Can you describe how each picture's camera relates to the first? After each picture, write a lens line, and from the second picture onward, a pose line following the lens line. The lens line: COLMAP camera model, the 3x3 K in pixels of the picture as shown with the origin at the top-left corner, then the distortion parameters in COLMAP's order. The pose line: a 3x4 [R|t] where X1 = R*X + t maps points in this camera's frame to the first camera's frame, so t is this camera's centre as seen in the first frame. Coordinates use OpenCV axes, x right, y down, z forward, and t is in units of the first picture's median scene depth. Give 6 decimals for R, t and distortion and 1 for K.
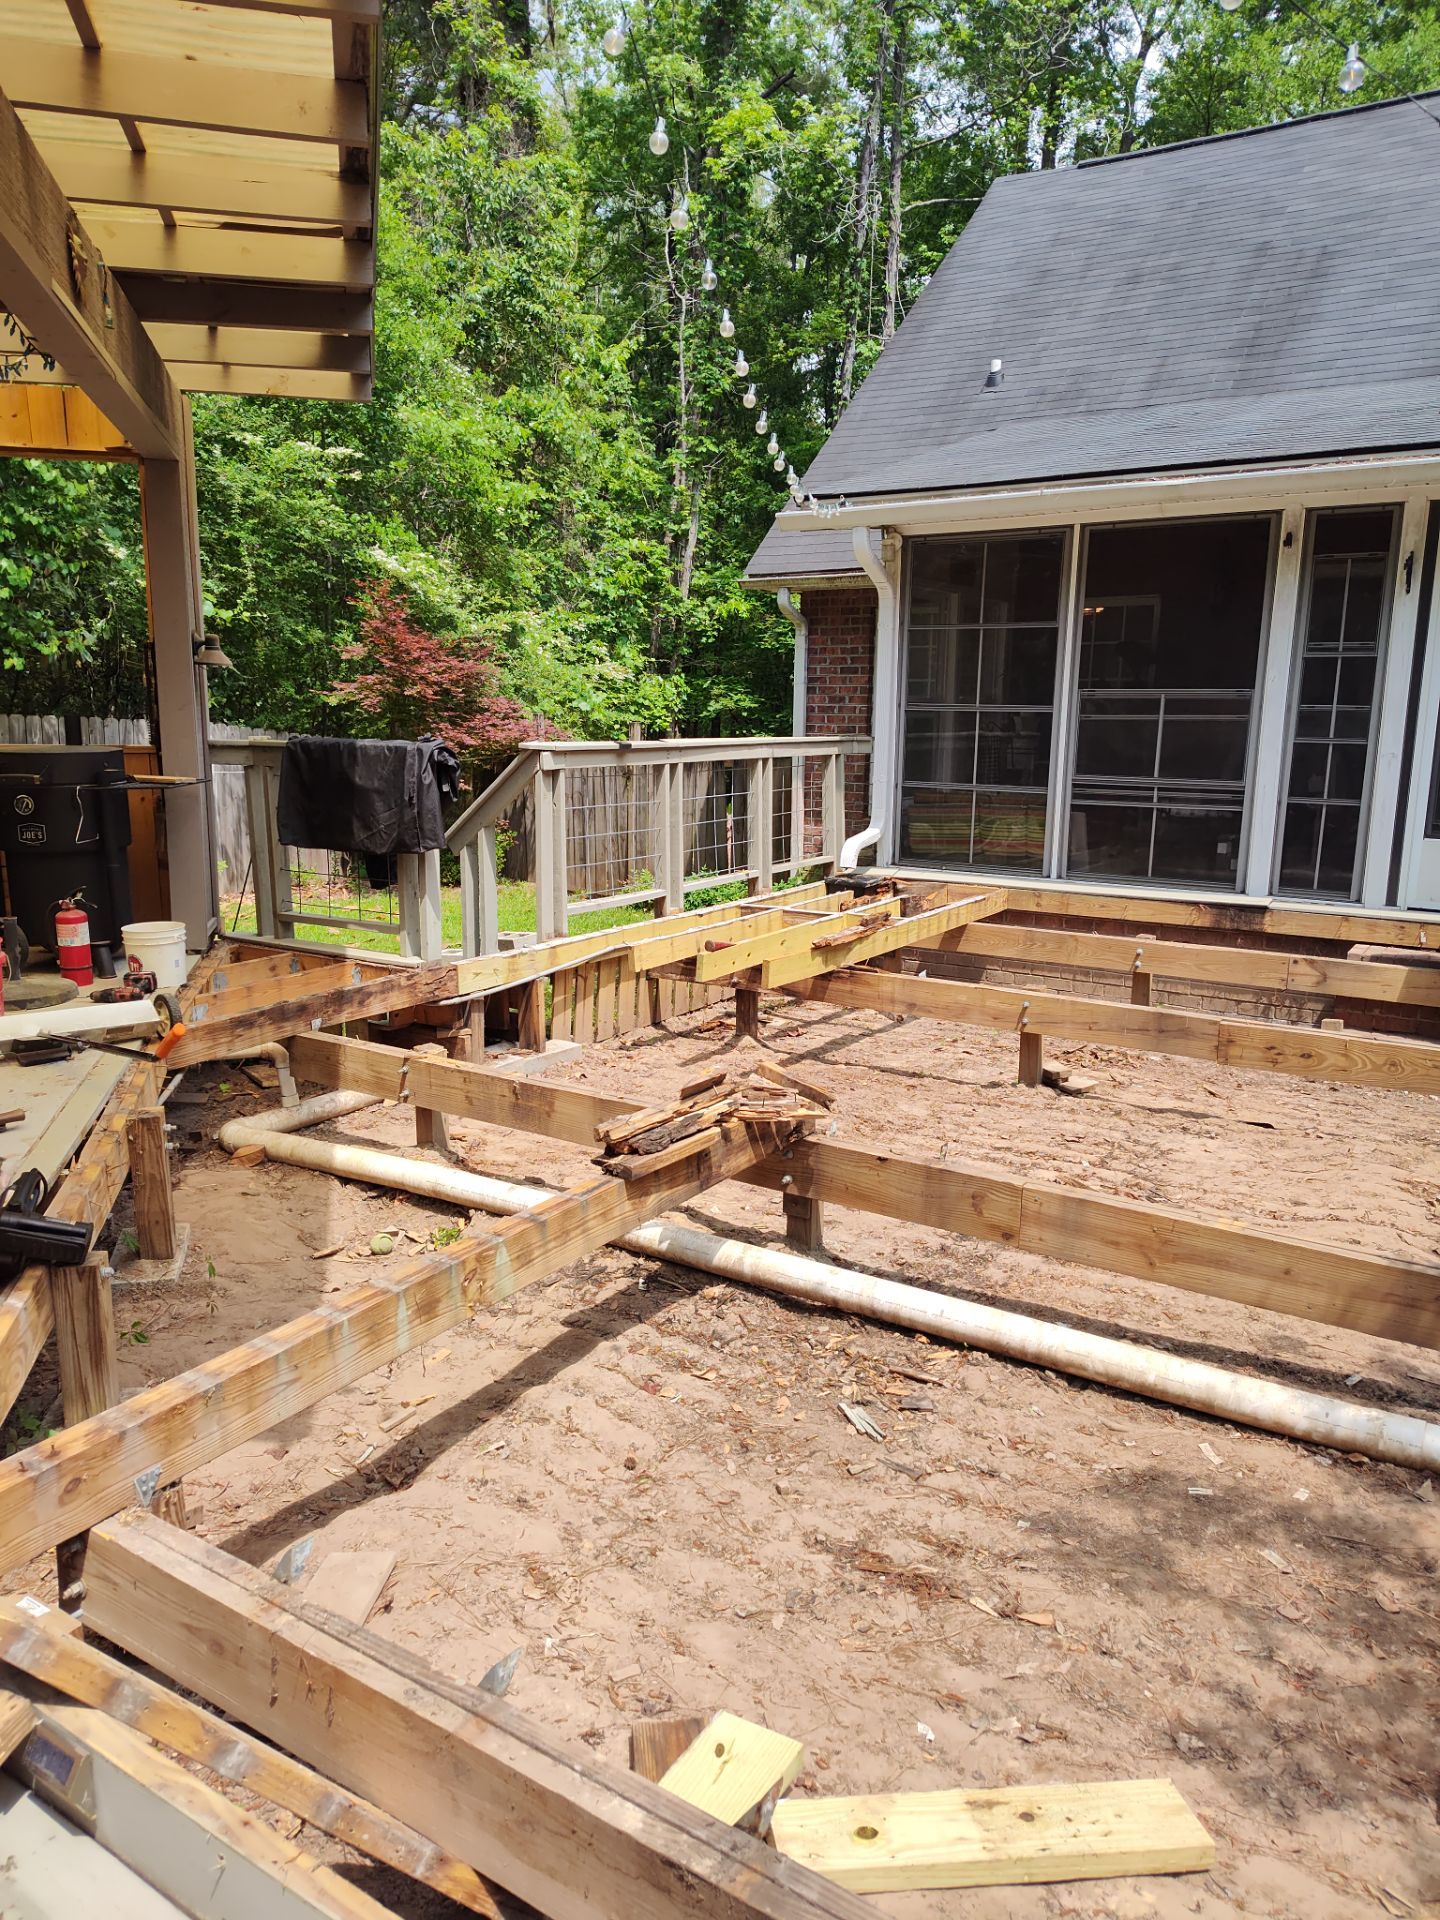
lens RADIAL K [[1315.9, 0, 721.8], [0, 1315.9, 967.6], [0, 0, 1]] dist [0.058774, -0.071696]
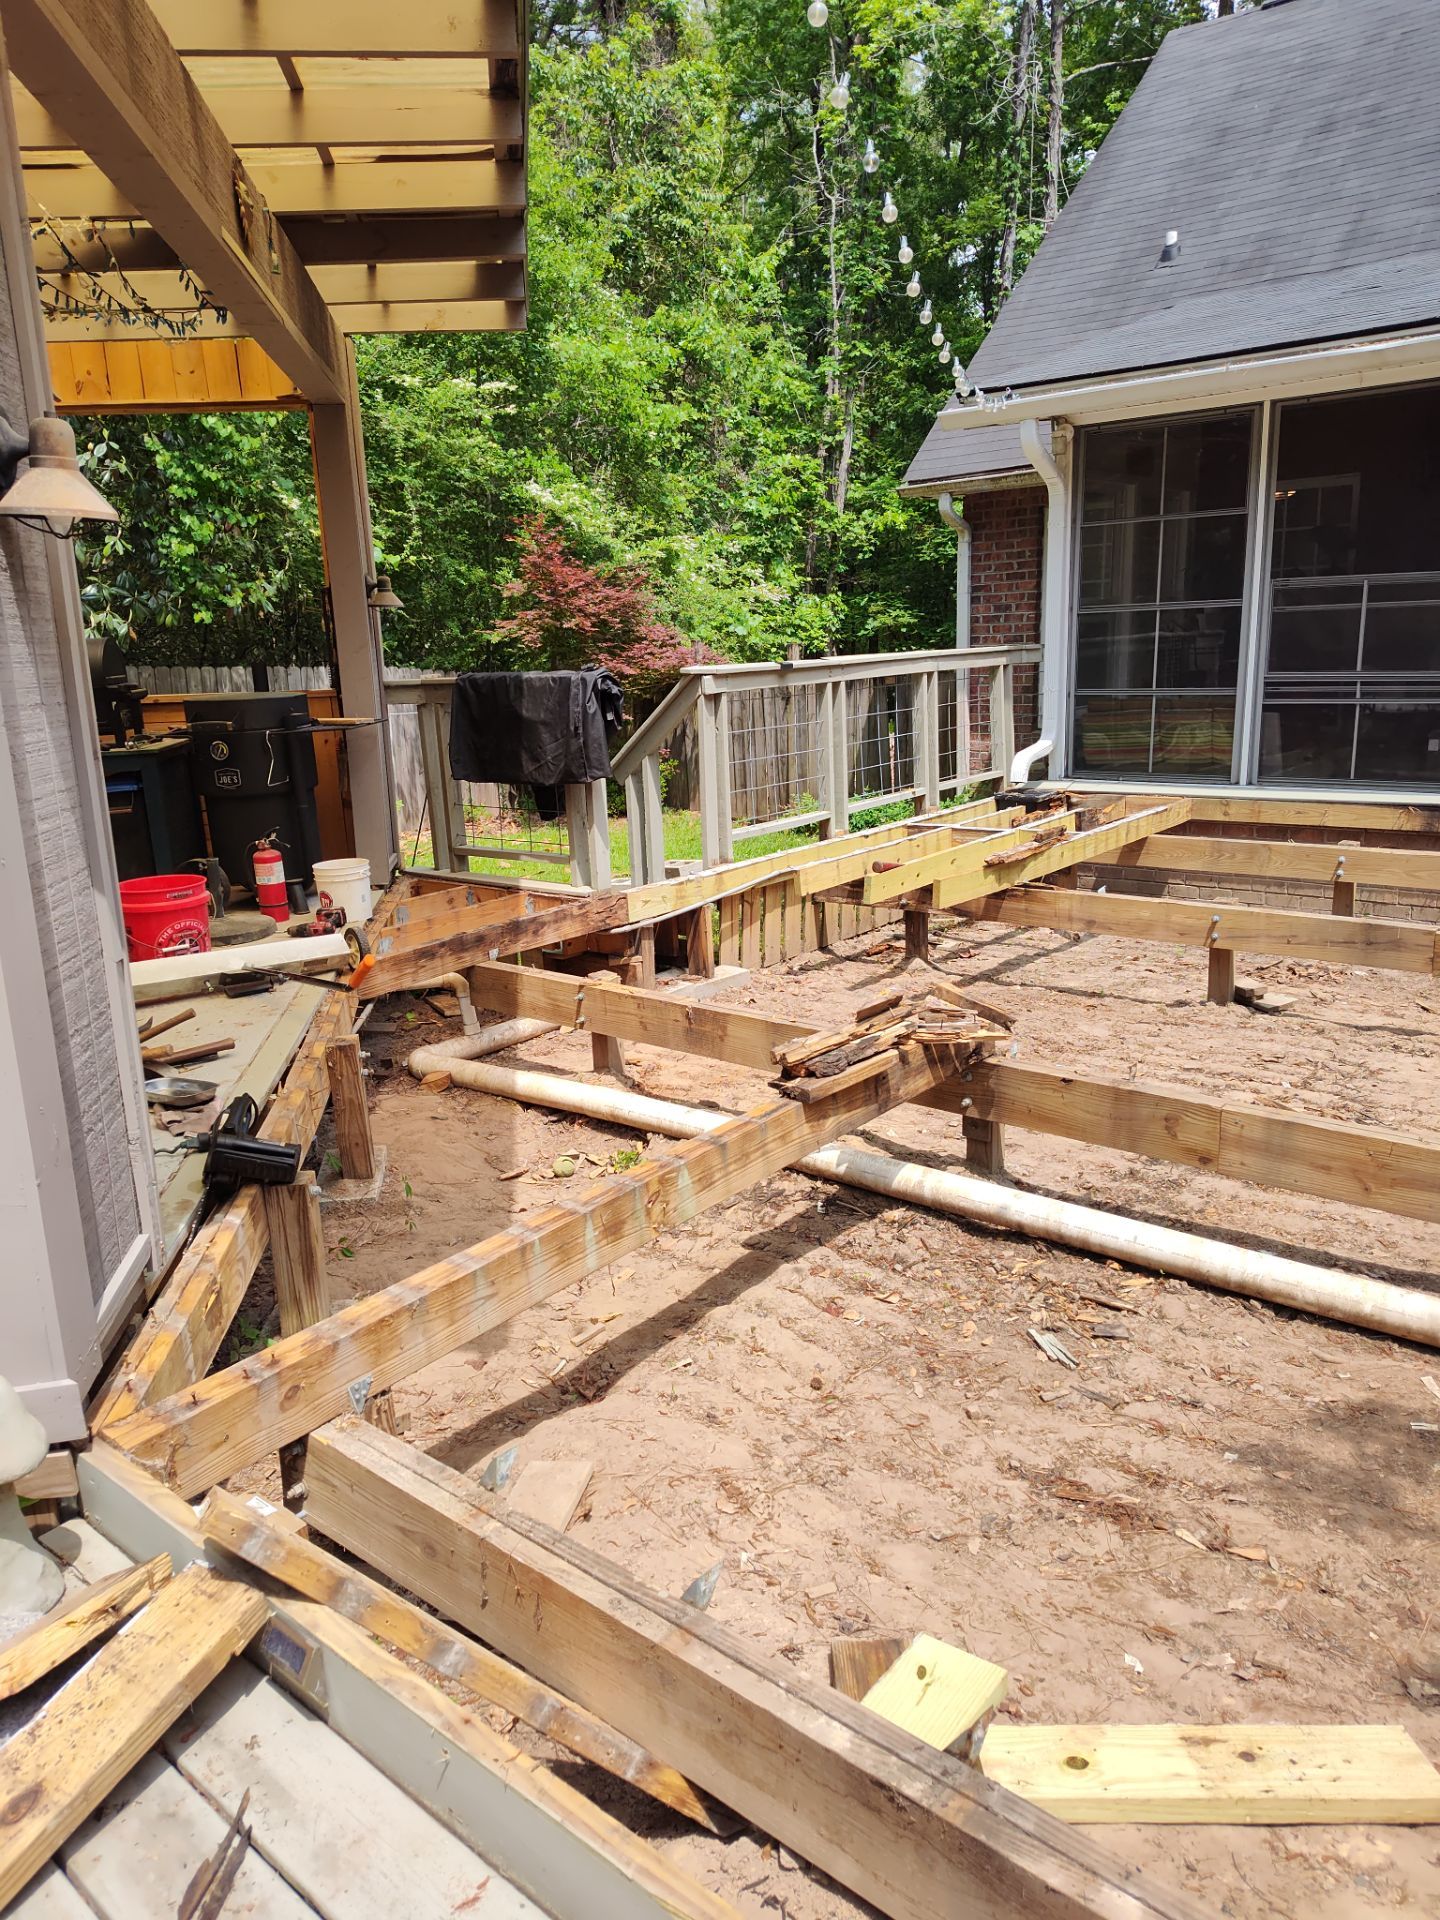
lens RADIAL K [[1315.9, 0, 702.6], [0, 1315.9, 960.1], [0, 0, 1]] dist [0.052099, -0.060143]
pose [[0.990414, -0.020037, -0.136668, -0.004427], [0.026824, 0.998487, 0.048001, 0.001765], [0.135499, -0.051207, 0.989453, 0.006524]]
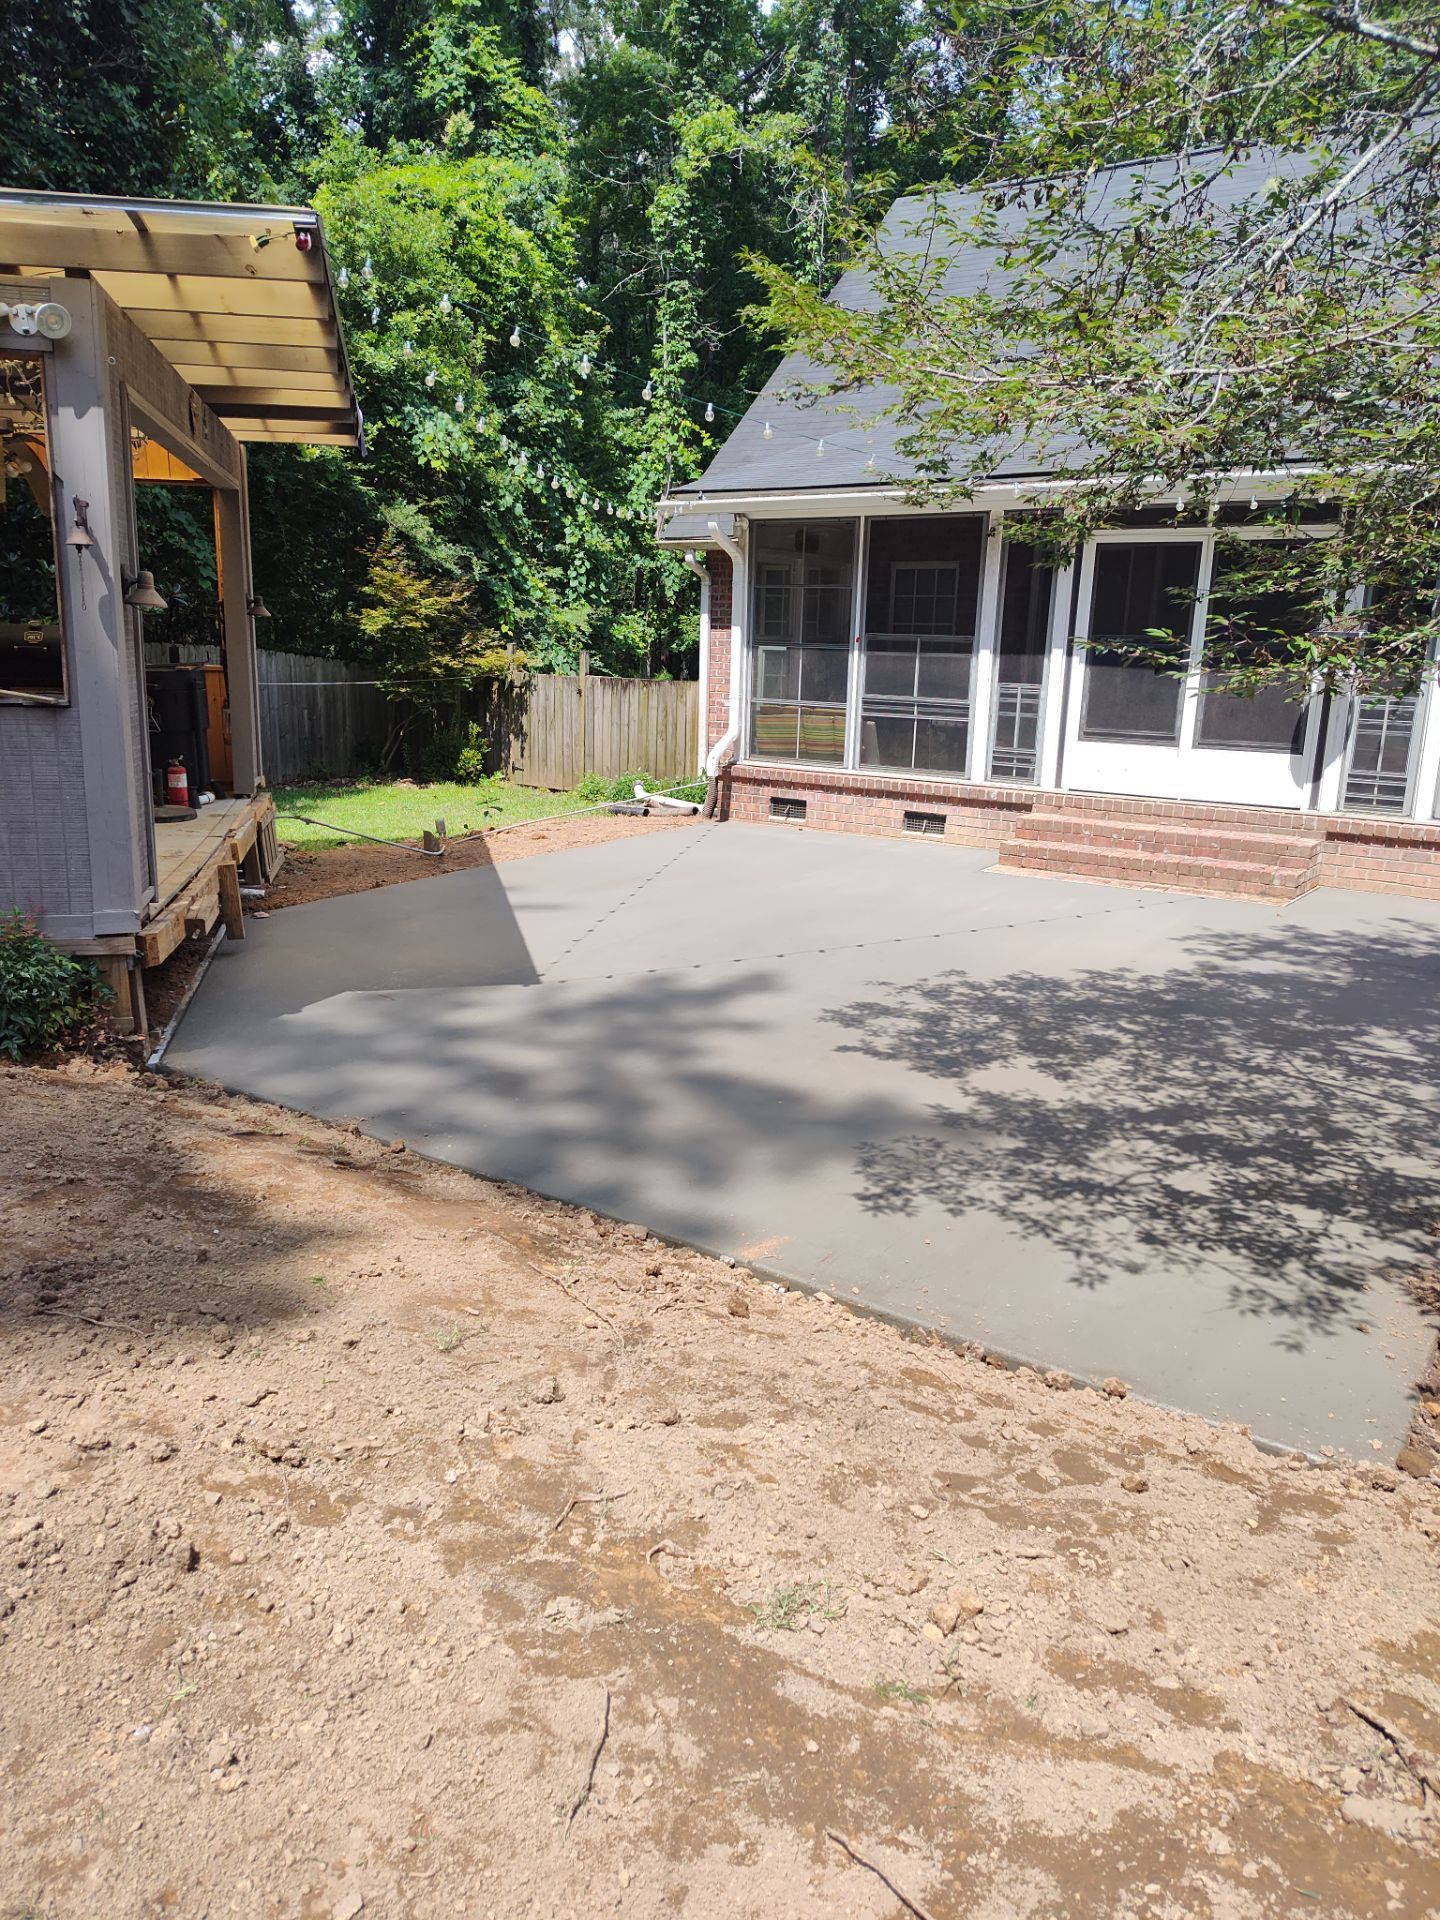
lens RADIAL K [[1378.3, 0, 720.0], [0, 1378.3, 960.0], [0, 0, 1]] dist [-0.000169, 0.029152]
pose [[0.999190, 0.018514, -0.035725, 0.190122], [-0.017097, 0.999071, 0.039561, 0.088535], [0.036425, -0.038919, 0.998578, -0.524368]]
